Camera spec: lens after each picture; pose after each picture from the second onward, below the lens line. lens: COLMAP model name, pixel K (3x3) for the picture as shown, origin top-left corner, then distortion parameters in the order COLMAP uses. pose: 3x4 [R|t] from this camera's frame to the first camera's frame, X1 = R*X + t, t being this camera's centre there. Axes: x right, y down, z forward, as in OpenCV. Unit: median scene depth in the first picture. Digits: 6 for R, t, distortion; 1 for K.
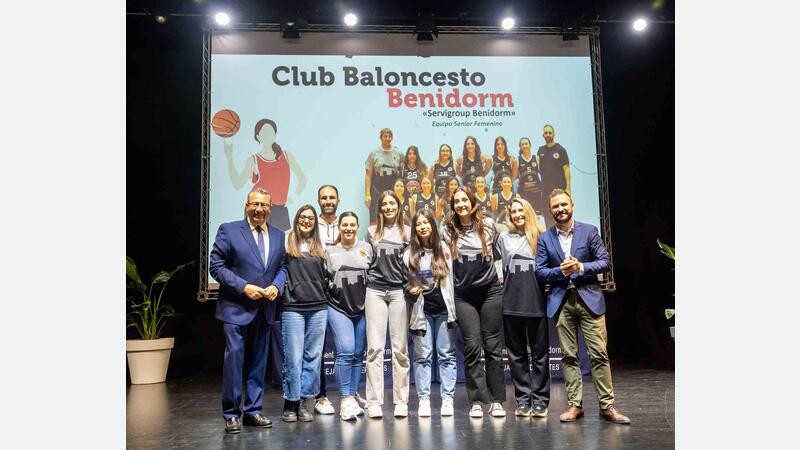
lens RADIAL K [[611.9, 0, 381.0], [0, 611.9, 248.0], [0, 0, 1]] dist [-0.018035, 0.015461]
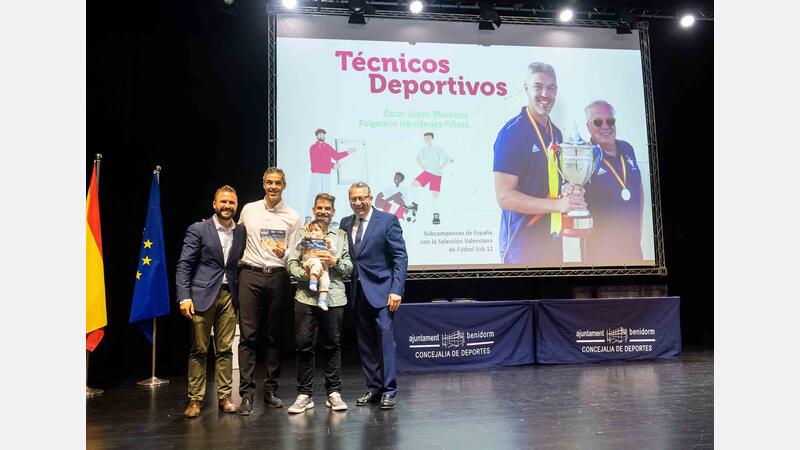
lens RADIAL K [[611.9, 0, 406.6], [0, 611.9, 229.3], [0, 0, 1]] dist [-0.018035, 0.015461]
pose [[0.996717, 0.003892, 0.080877, -0.141360], [-0.003341, 0.999970, -0.006949, 0.001319], [-0.080901, 0.006656, 0.996700, -0.004597]]
